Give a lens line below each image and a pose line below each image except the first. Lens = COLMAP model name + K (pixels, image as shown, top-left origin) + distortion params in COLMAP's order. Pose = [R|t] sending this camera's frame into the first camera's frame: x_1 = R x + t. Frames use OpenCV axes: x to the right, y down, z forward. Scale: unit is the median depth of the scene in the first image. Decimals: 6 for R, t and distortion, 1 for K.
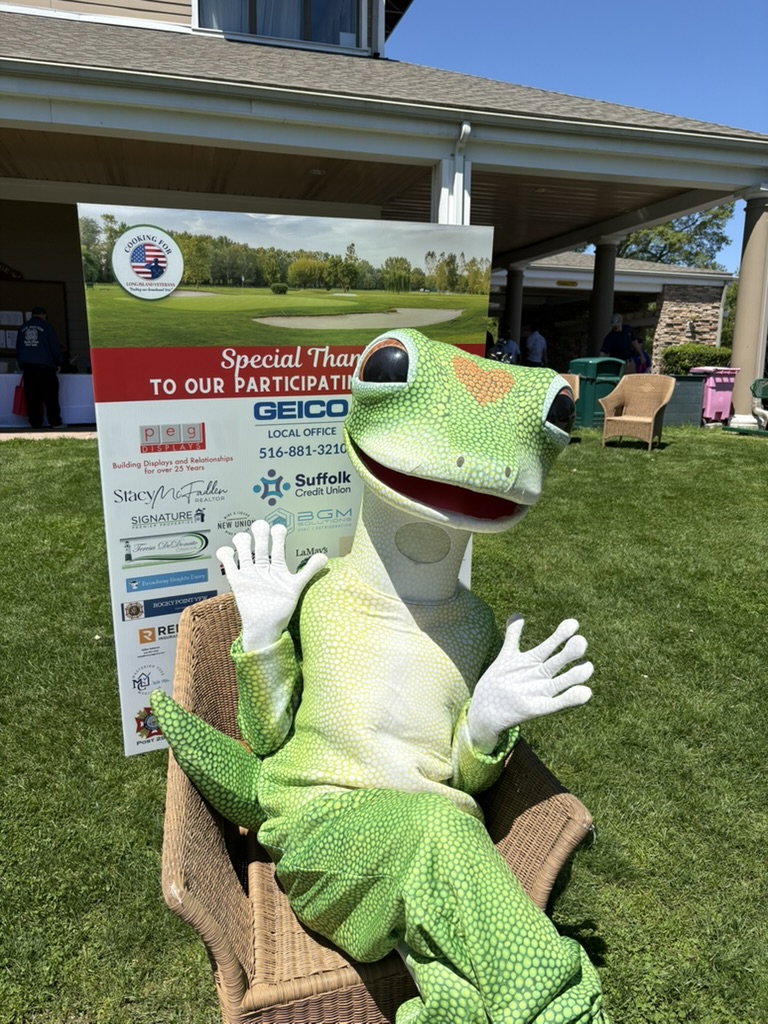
lens RADIAL K [[779.4, 0, 382.2], [0, 779.4, 515.7], [0, 0, 1]] dist [0.091774, 0.001085]
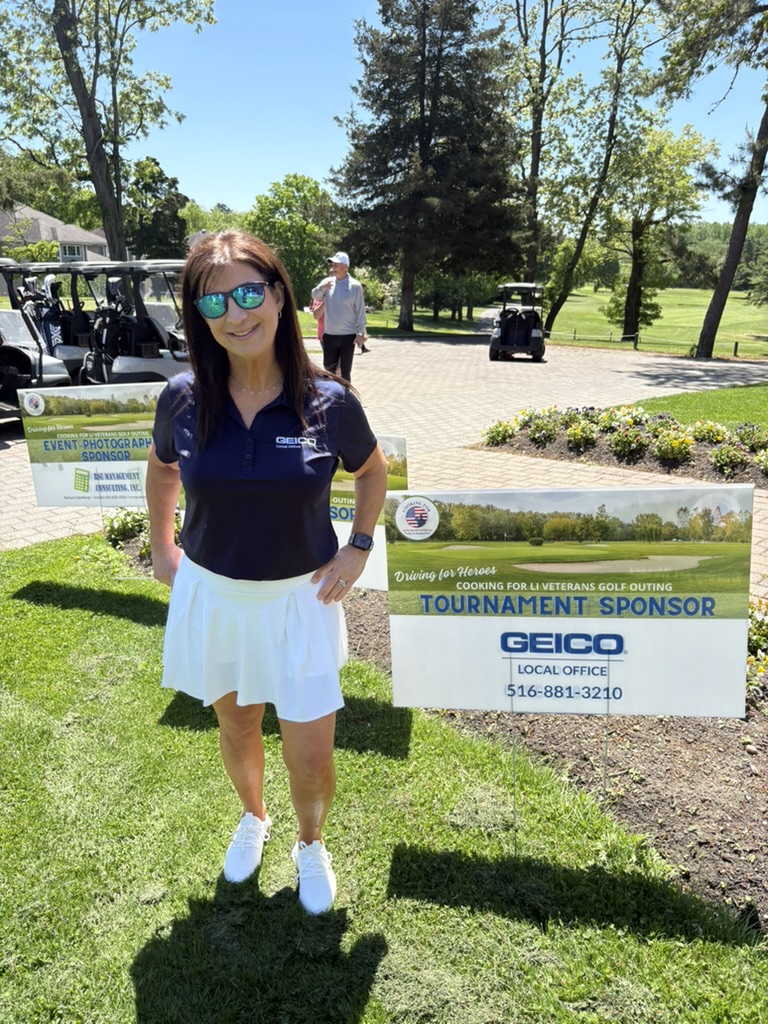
lens RADIAL K [[779.4, 0, 386.2], [0, 779.4, 511.2], [0, 0, 1]] dist [0.091774, 0.001085]
pose [[0.797312, -0.081230, -0.598077, 0.405698], [-0.174469, 0.917583, -0.357215, 0.139308], [0.577801, 0.389158, 0.717427, -0.023698]]
